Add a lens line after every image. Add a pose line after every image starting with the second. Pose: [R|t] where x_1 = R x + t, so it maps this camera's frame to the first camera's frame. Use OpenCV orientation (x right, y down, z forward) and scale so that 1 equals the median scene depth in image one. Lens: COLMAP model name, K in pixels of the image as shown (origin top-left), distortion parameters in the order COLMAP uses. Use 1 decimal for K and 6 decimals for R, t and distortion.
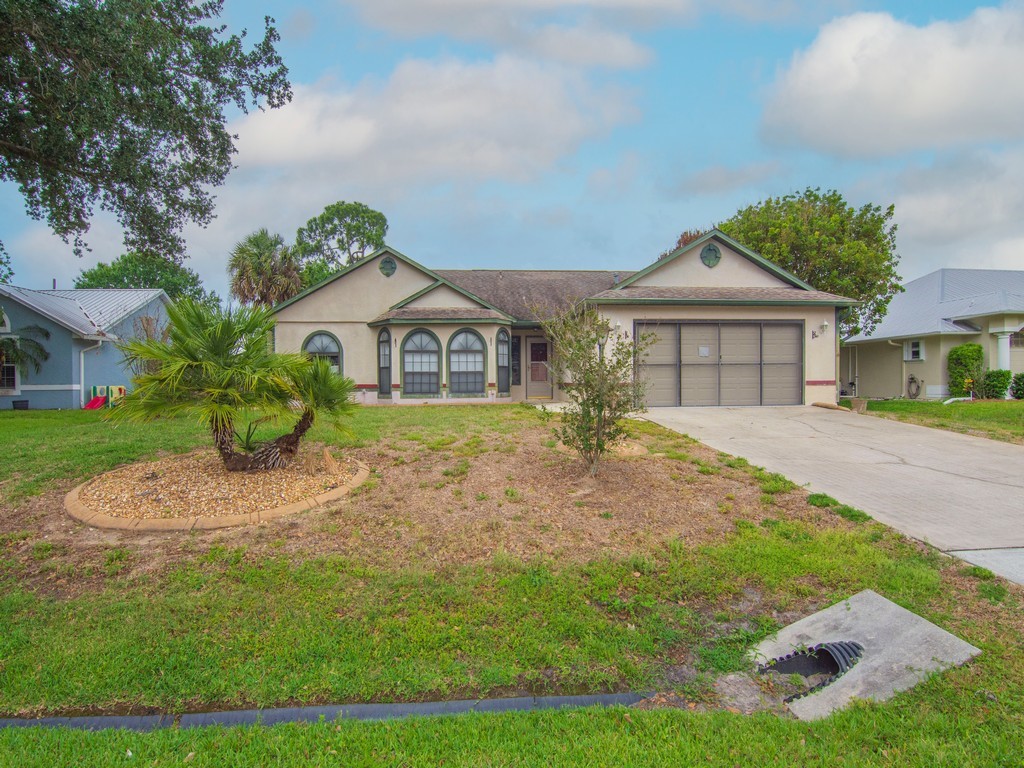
lens RADIAL K [[497.7, 0, 514.1], [0, 497.7, 387.6], [0, 0, 1]] dist [-0.002042, -0.013140]
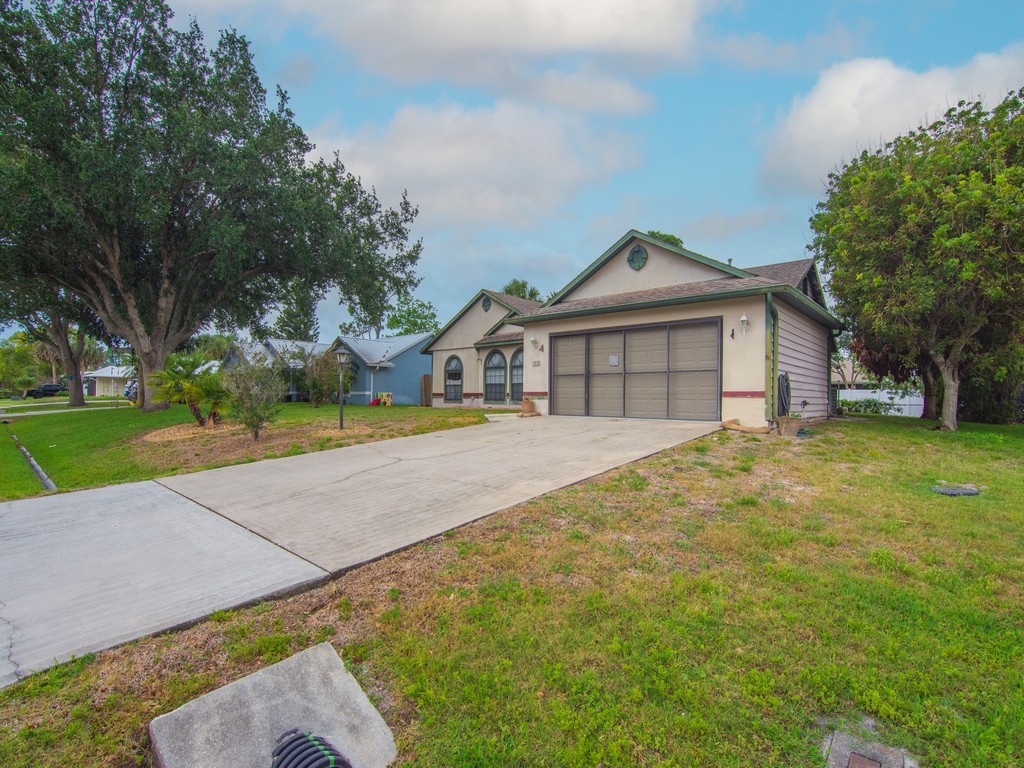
lens RADIAL K [[489.1, 0, 507.0], [0, 489.1, 389.9], [0, 0, 1]] dist [0.000391, -0.012498]
pose [[0.680356, 0.004887, -0.732866, 0.755436], [-0.024531, 0.999569, -0.016107, 0.004205], [0.732471, 0.028937, 0.680183, 0.164275]]
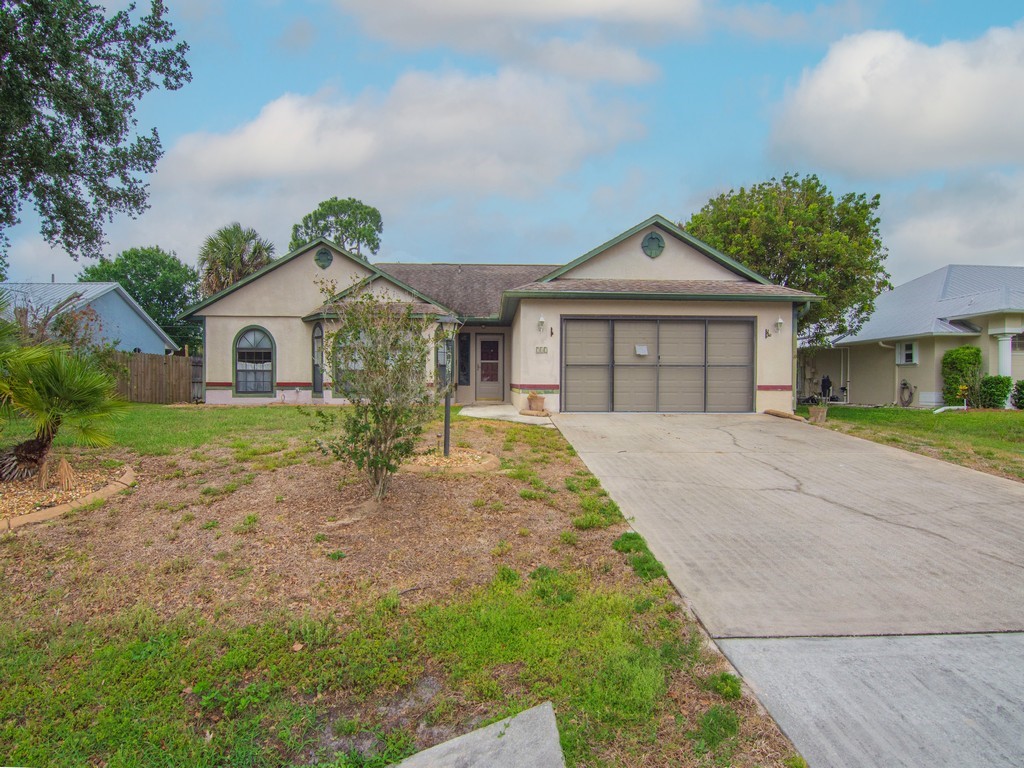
lens RADIAL K [[498.6, 0, 512.0], [0, 498.6, 384.0], [0, 0, 1]] dist [0.000183, -0.013913]
pose [[0.998915, 0.013871, -0.044467, 0.152423], [-0.014153, 0.999882, -0.006032, -0.003519], [0.044378, 0.006655, 0.998993, 0.071539]]
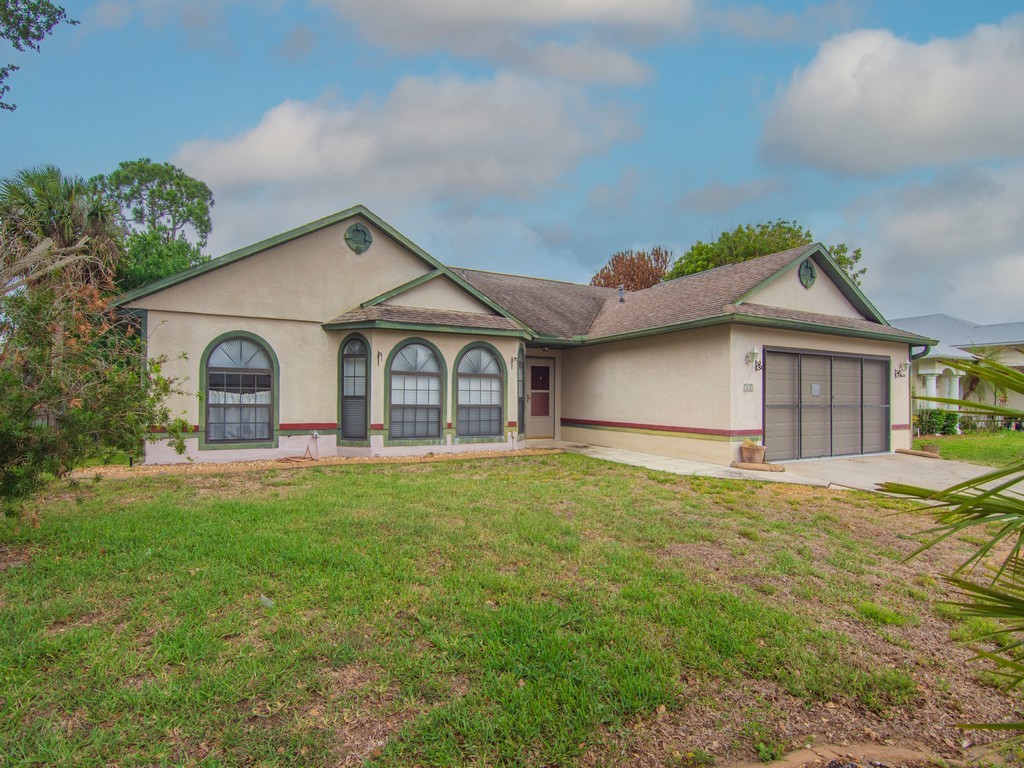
lens RADIAL K [[489.1, 0, 507.0], [0, 489.1, 389.9], [0, 0, 1]] dist [0.000391, -0.012498]
pose [[0.927041, 0.023309, 0.374235, -0.314830], [-0.013167, 0.999474, -0.029634, -0.033547], [-0.374729, 0.022544, 0.926860, 0.359501]]
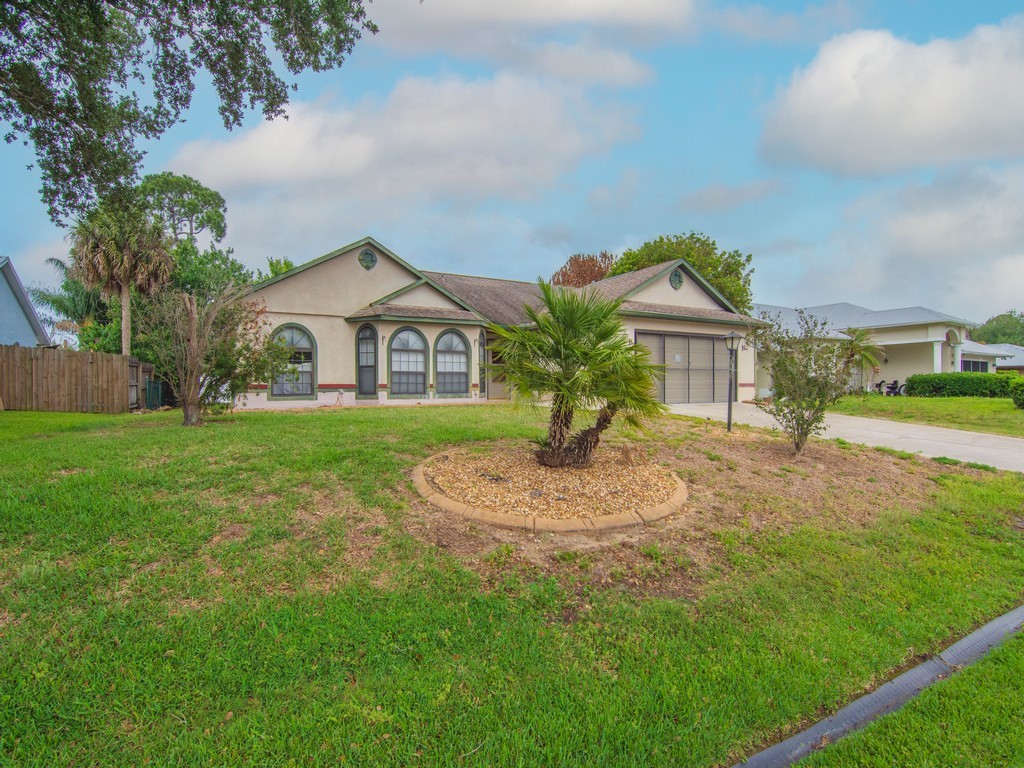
lens RADIAL K [[481.1, 0, 504.7], [0, 481.1, 385.5], [0, 0, 1]] dist [0.000178, -0.012287]
pose [[0.921574, 0.006412, 0.388150, -0.375228], [-0.001081, 0.999902, -0.013953, 0.008358], [-0.388201, 0.012439, 0.921491, 0.065678]]
